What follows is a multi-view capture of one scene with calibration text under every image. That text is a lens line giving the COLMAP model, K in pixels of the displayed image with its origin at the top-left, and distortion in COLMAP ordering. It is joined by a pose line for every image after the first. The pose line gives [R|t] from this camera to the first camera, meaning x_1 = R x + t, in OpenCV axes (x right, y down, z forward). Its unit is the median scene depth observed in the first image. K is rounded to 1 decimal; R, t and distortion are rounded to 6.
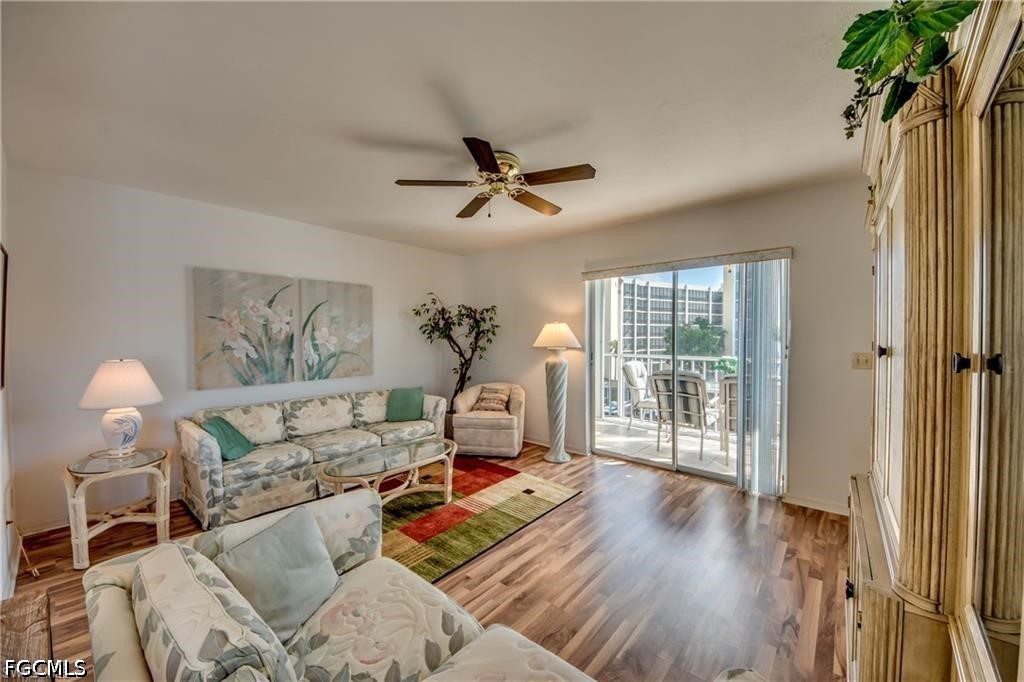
lens RADIAL K [[401.1, 0, 492.7], [0, 401.1, 335.8], [0, 0, 1]] dist [0.007184, -0.008961]
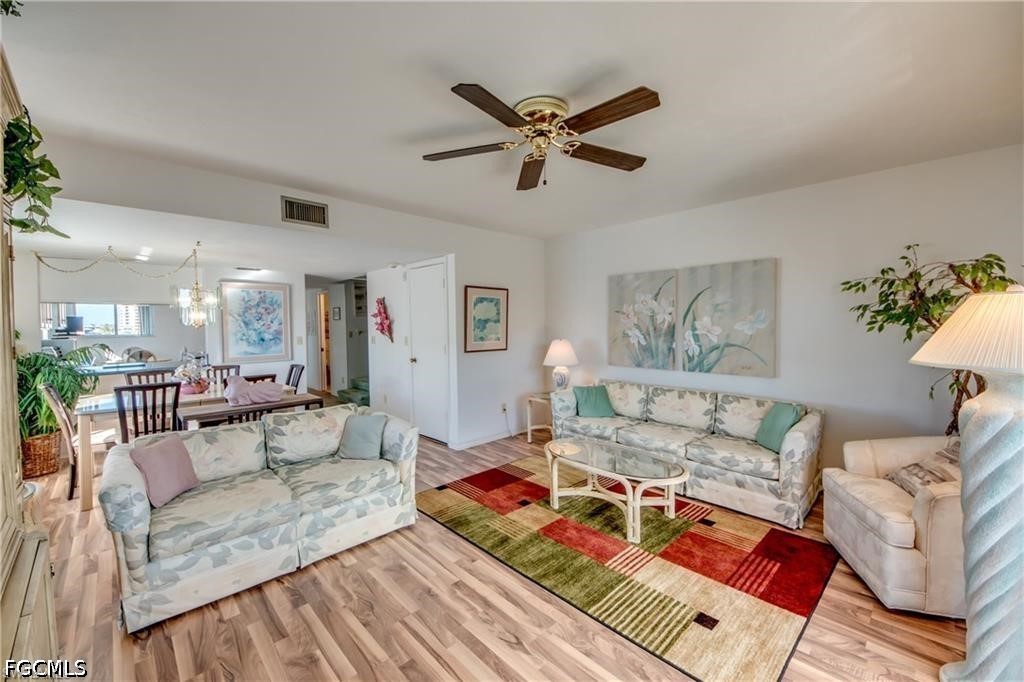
lens RADIAL K [[401.1, 0, 534.3], [0, 401.1, 333.1], [0, 0, 1]] dist [0.007184, -0.008961]
pose [[-0.061377, 0.032947, -0.997571, 0.571344], [0.012917, 0.999398, 0.032213, -0.019516], [0.998031, -0.010908, -0.061766, 0.726691]]
